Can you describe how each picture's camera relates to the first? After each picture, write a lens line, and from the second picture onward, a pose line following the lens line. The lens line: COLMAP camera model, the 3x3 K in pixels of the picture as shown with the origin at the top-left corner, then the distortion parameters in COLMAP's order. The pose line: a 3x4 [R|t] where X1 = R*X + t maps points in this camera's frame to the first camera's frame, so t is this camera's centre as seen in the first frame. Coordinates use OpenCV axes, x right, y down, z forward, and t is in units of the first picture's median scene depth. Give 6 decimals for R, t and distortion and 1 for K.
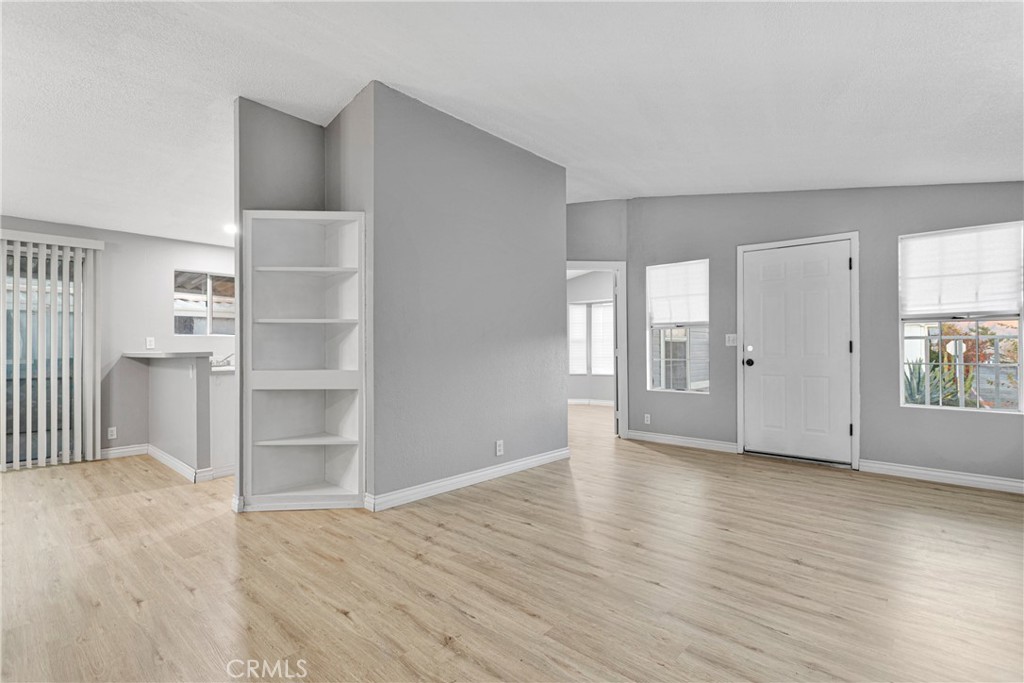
lens RADIAL K [[490.0, 0, 525.7], [0, 490.0, 344.8], [0, 0, 1]] dist [0.002219, 0.001161]
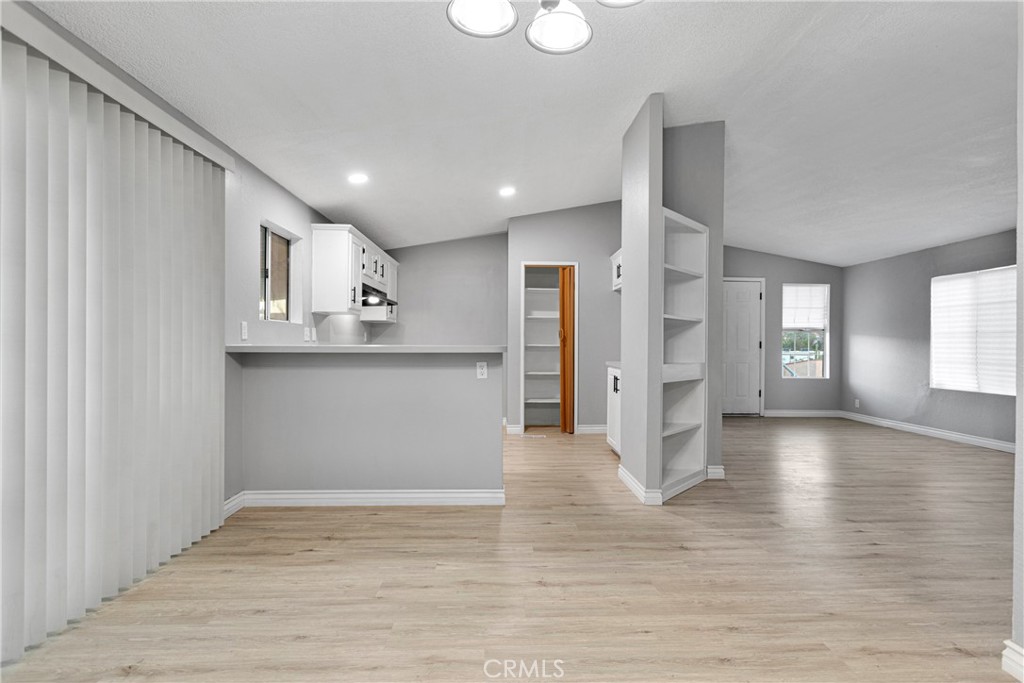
lens RADIAL K [[490.0, 0, 525.7], [0, 490.0, 344.8], [0, 0, 1]] dist [0.002219, 0.001161]
pose [[0.714785, 0.007277, 0.699306, -1.103137], [-0.012904, 0.999913, 0.002784, 0.009130], [-0.699225, -0.011014, 0.714817, 0.349302]]
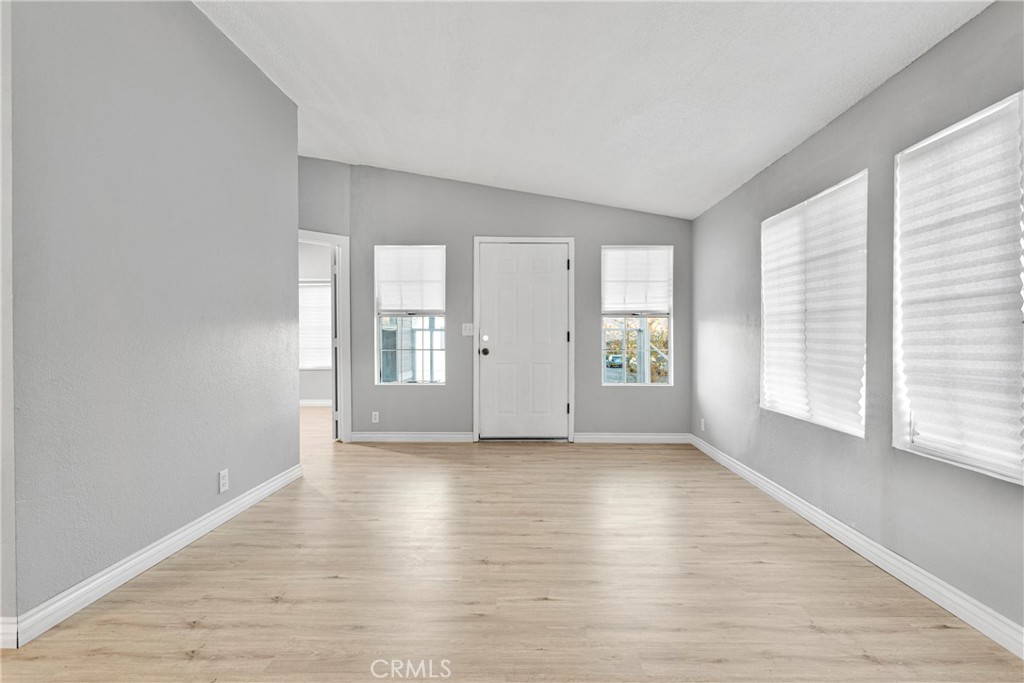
lens RADIAL K [[503.1, 0, 528.5], [0, 503.1, 338.4], [0, 0, 1]] dist [0.004793, 0.002026]
pose [[0.750489, 0.000914, 0.660882, -0.189898], [-0.006646, 0.999959, 0.006164, 0.001399], [-0.660849, -0.009018, 0.750464, 0.170393]]
